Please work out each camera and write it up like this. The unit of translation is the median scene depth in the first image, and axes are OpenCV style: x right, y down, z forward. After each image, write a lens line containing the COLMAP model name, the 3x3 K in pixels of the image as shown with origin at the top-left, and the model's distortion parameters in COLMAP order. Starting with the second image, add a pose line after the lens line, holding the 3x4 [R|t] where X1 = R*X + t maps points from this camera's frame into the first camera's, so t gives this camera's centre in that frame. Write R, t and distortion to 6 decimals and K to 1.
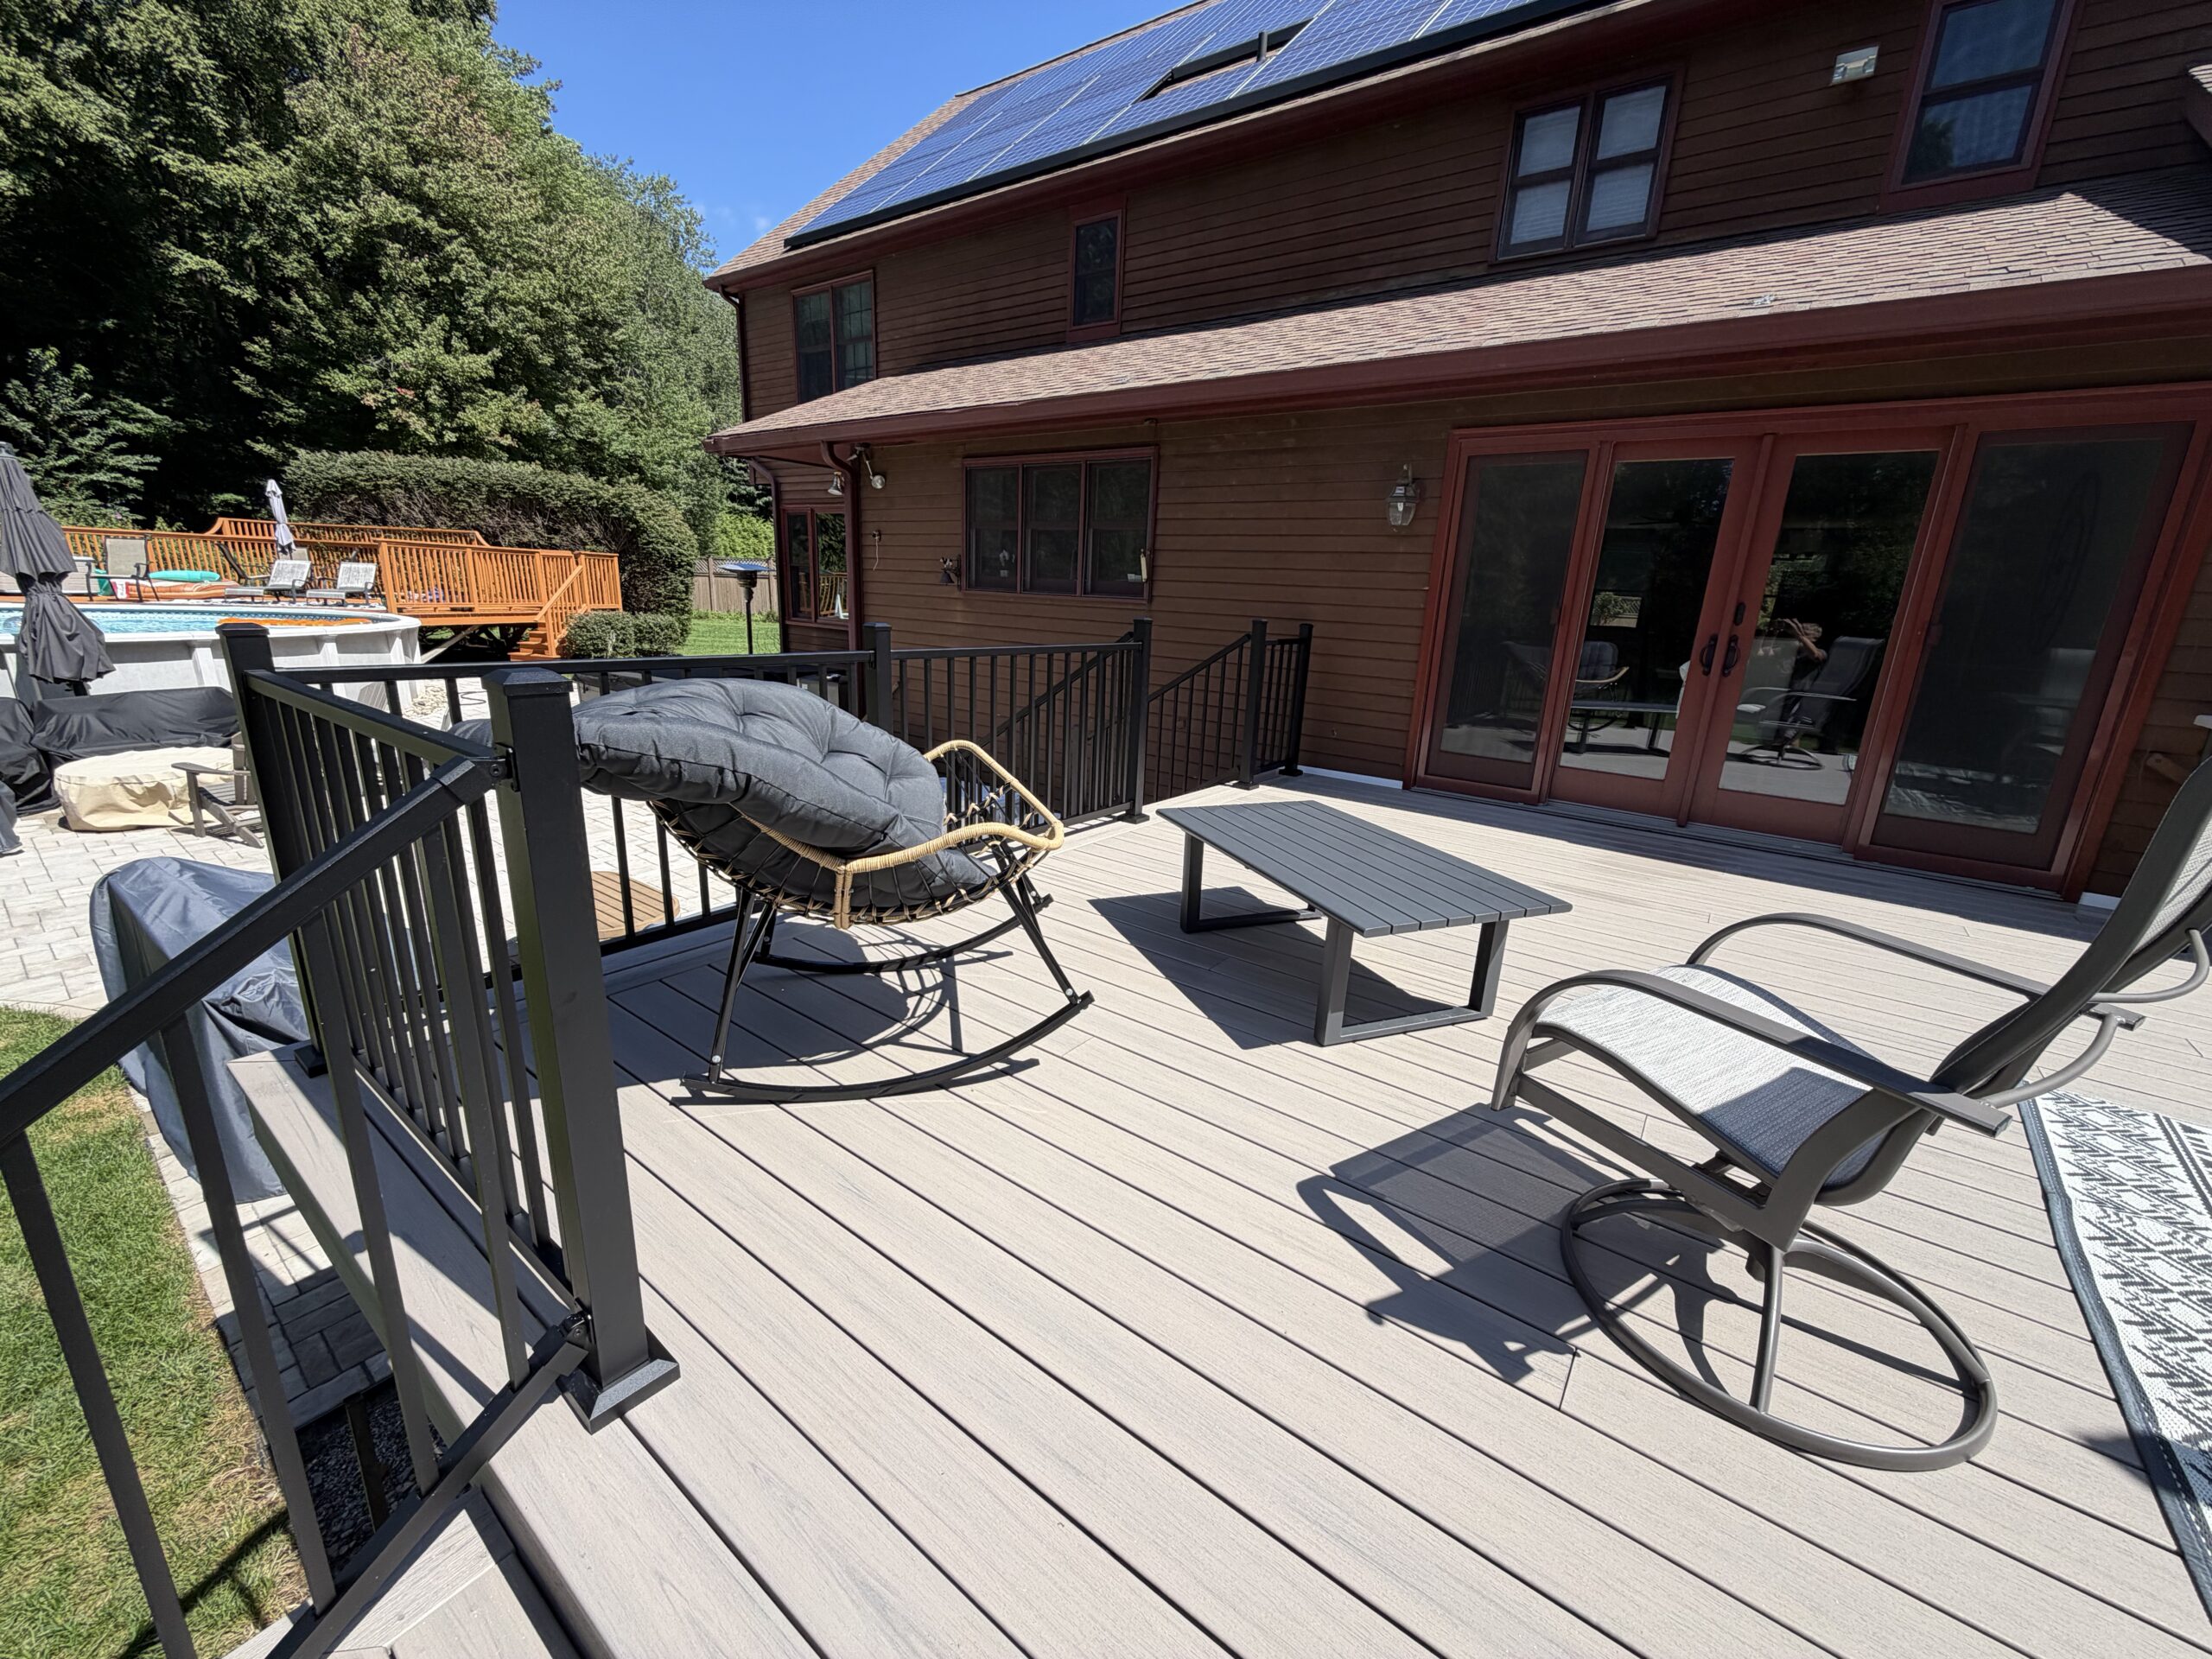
lens RADIAL K [[879.1, 0, 1113.4], [0, 879.1, 834.9], [0, 0, 1]] dist [0.000735, 0.000568]
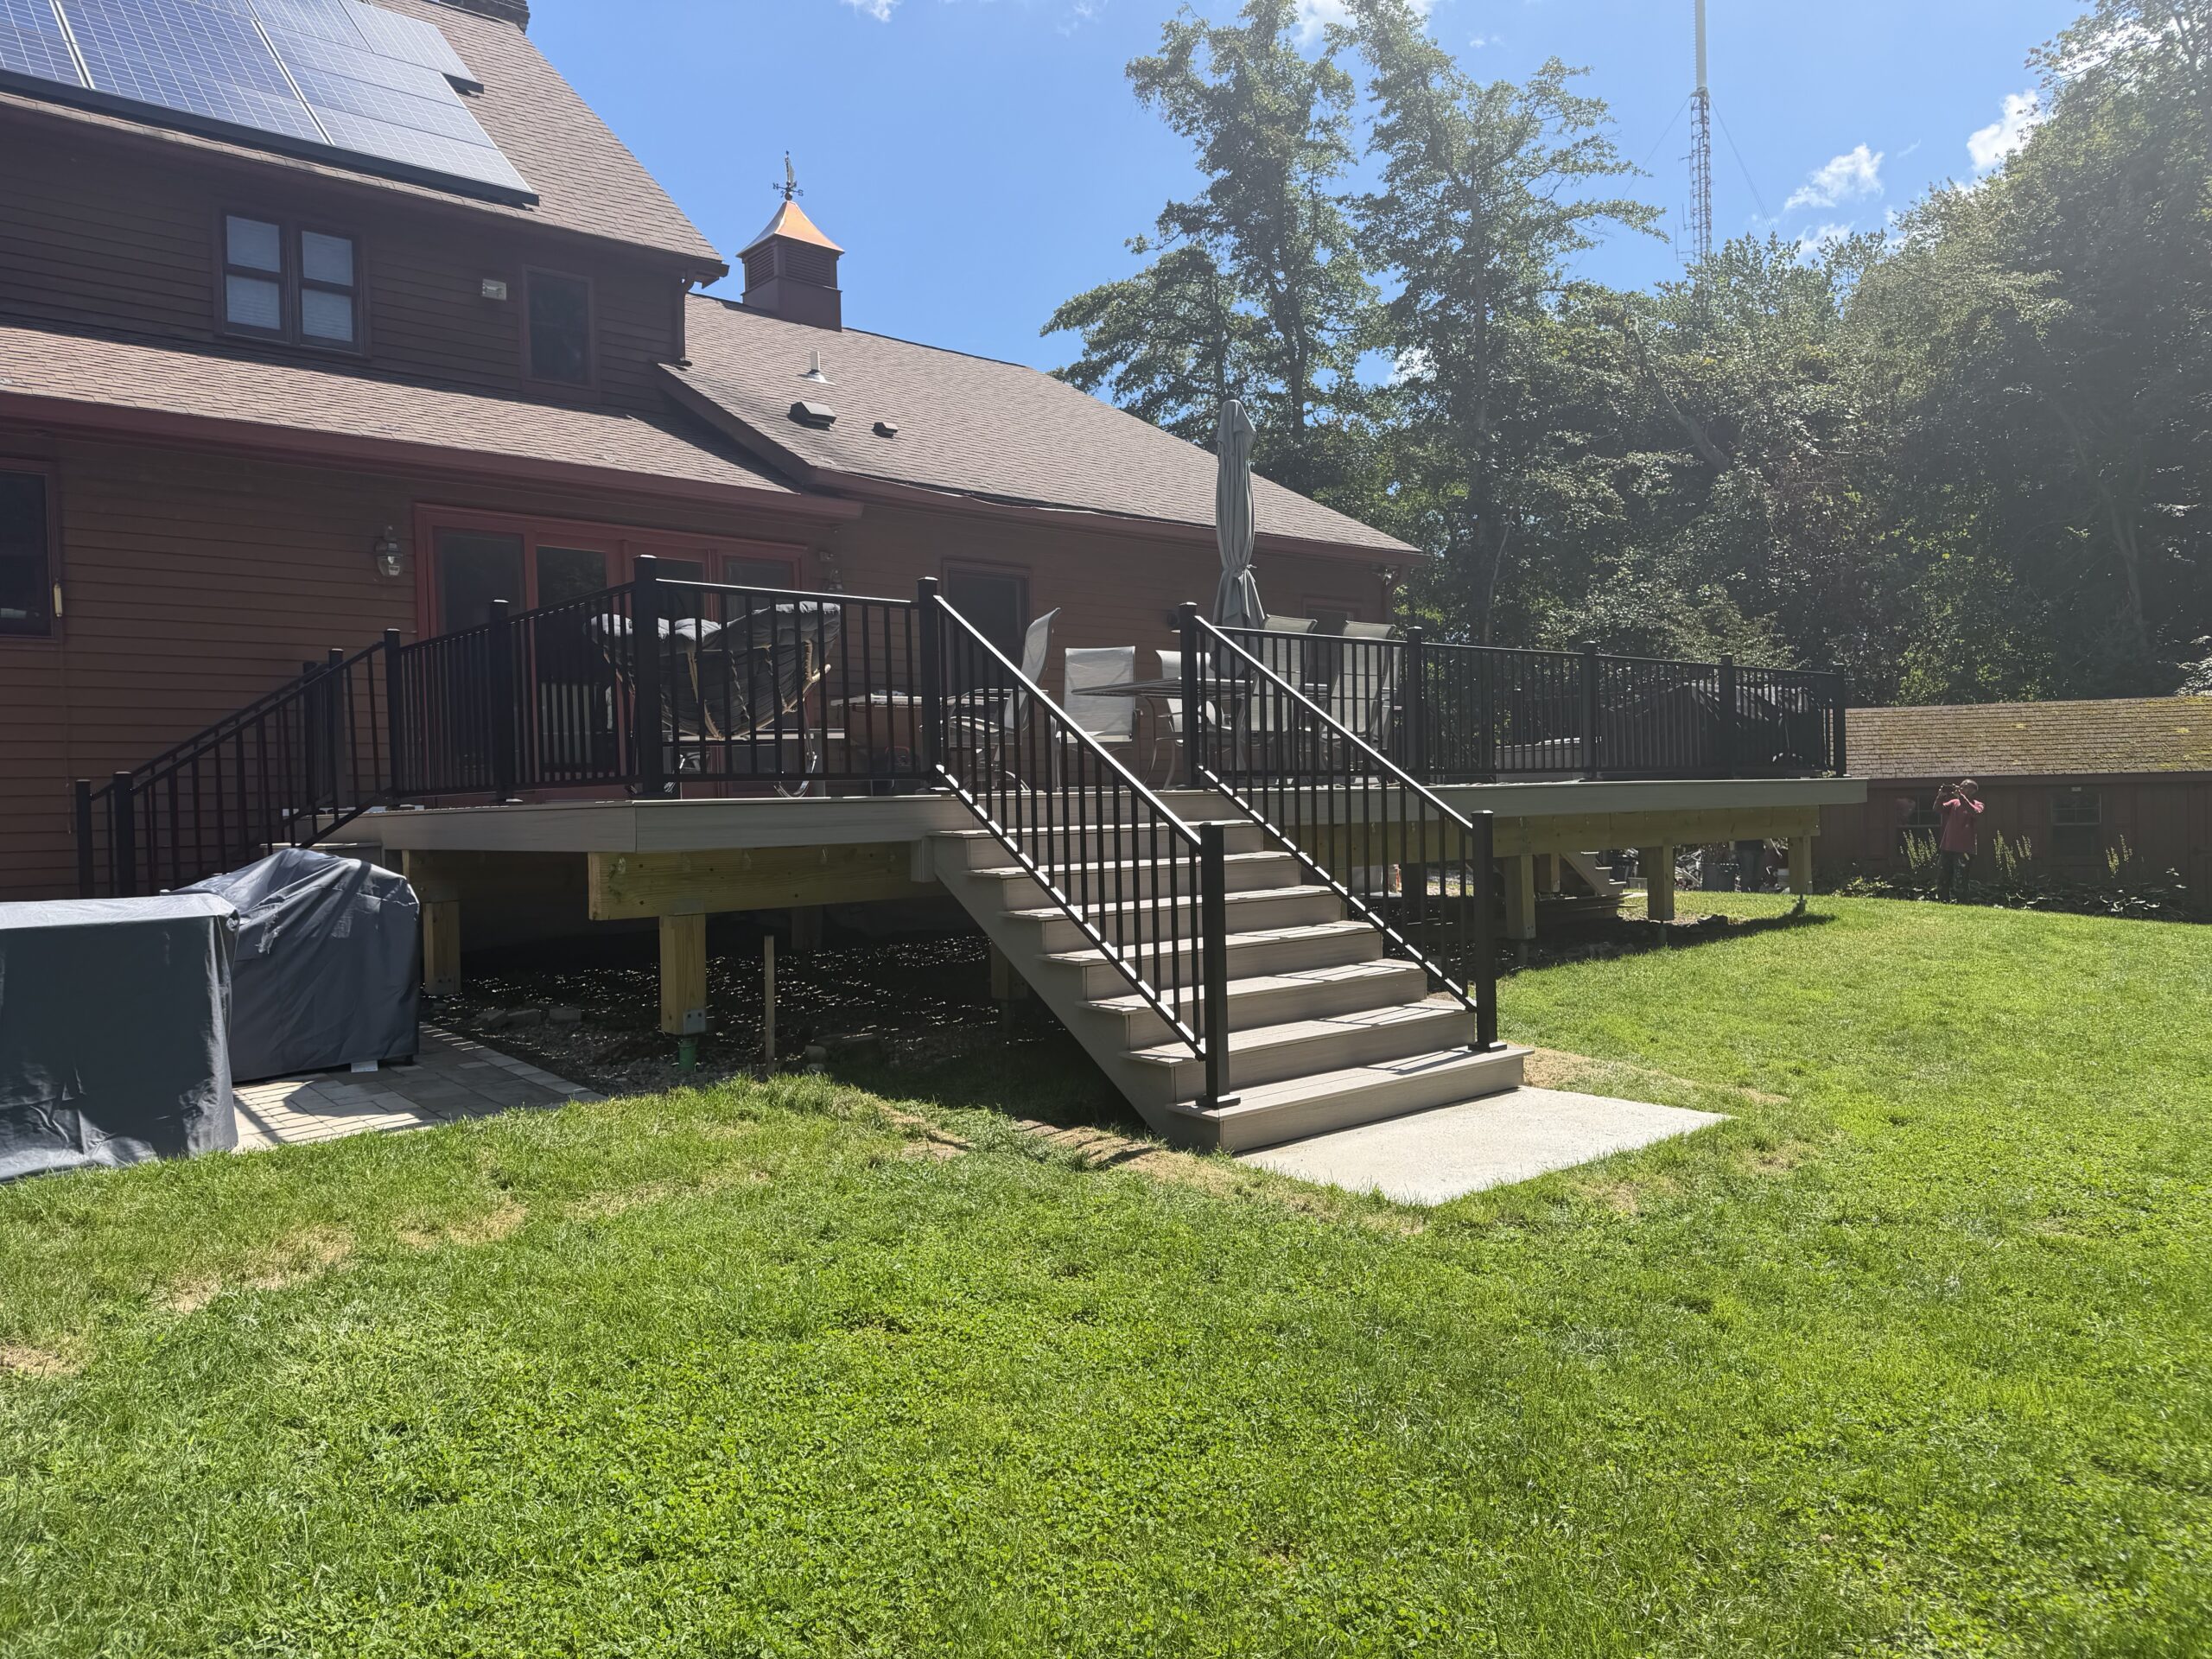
lens RADIAL K [[1533.5, 0, 1106.0], [0, 1533.5, 829.5], [0, 0, 1]] dist [0.109748, -0.177839]
pose [[0.209438, -0.061802, 0.975867, -1.119214], [0.297826, 0.954614, -0.003462, 0.179223], [-0.931362, 0.291364, 0.218339, -0.137505]]
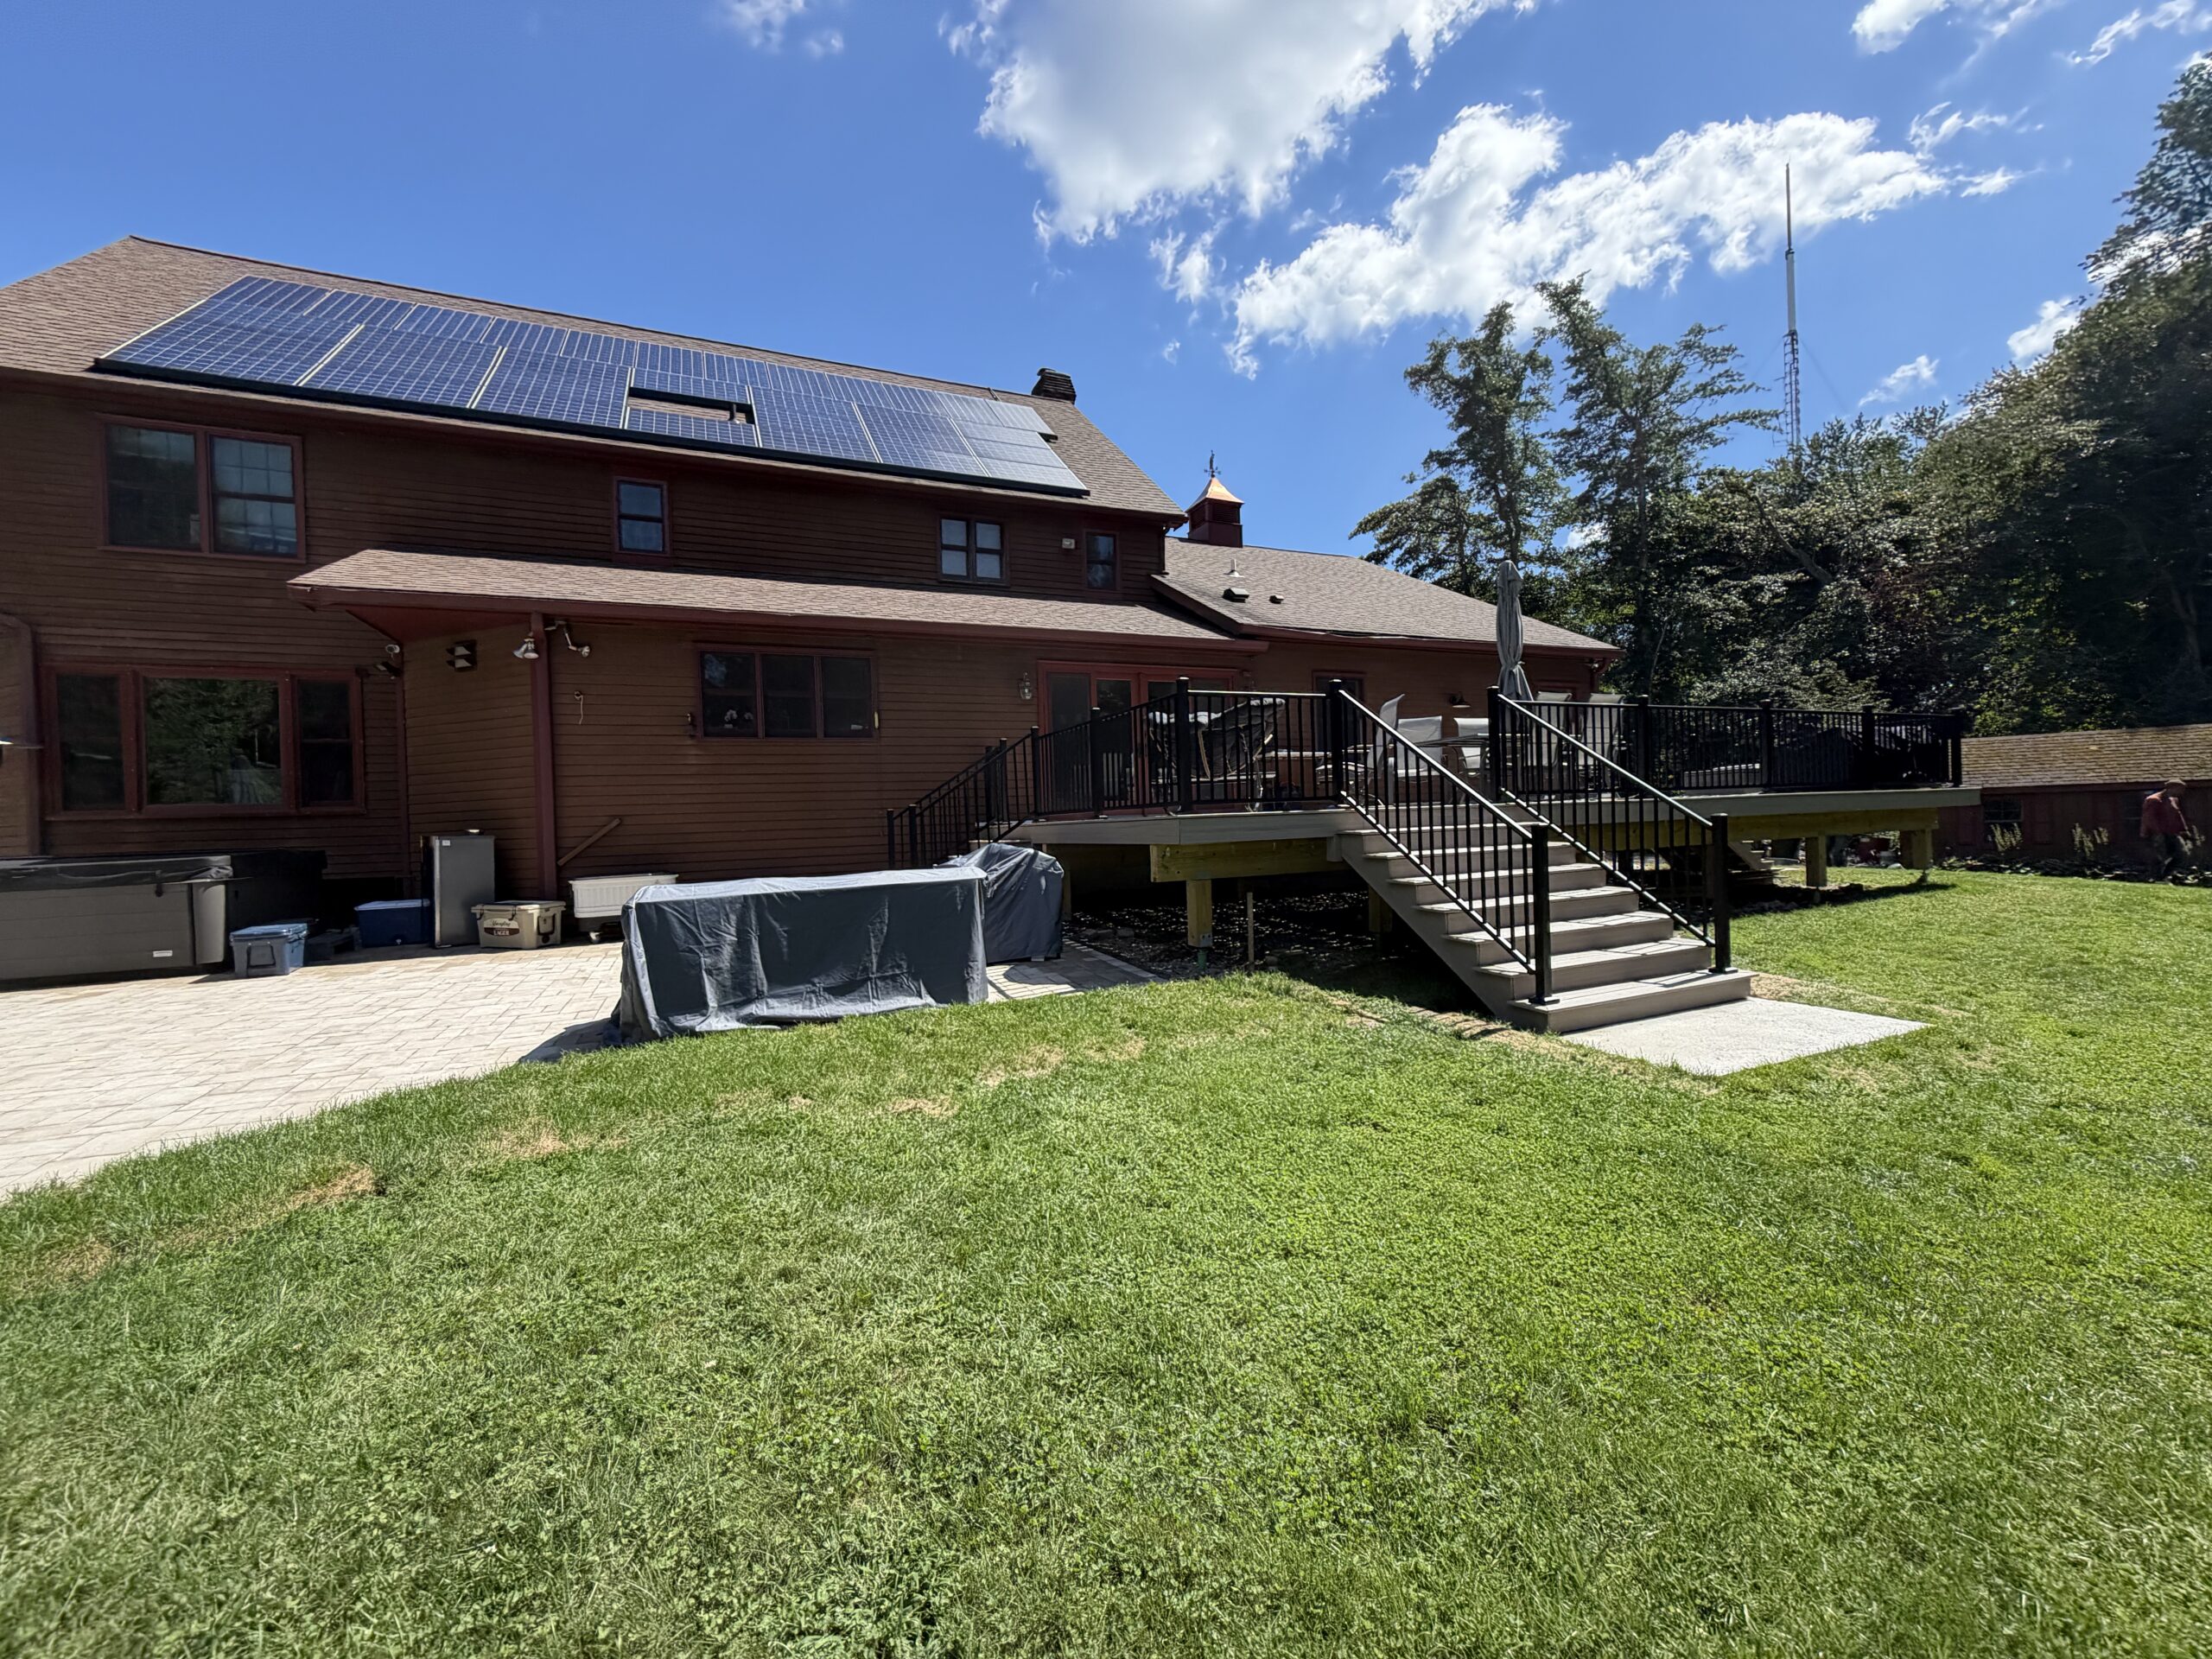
lens RADIAL K [[879.1, 0, 1113.4], [0, 879.1, 834.9], [0, 0, 1]] dist [0.000735, 0.000568]
pose [[0.482519, -0.068929, 0.873169, -1.126591], [0.293534, 0.951976, -0.087058, 0.157226], [-0.825236, 0.298312, 0.479579, -0.065061]]
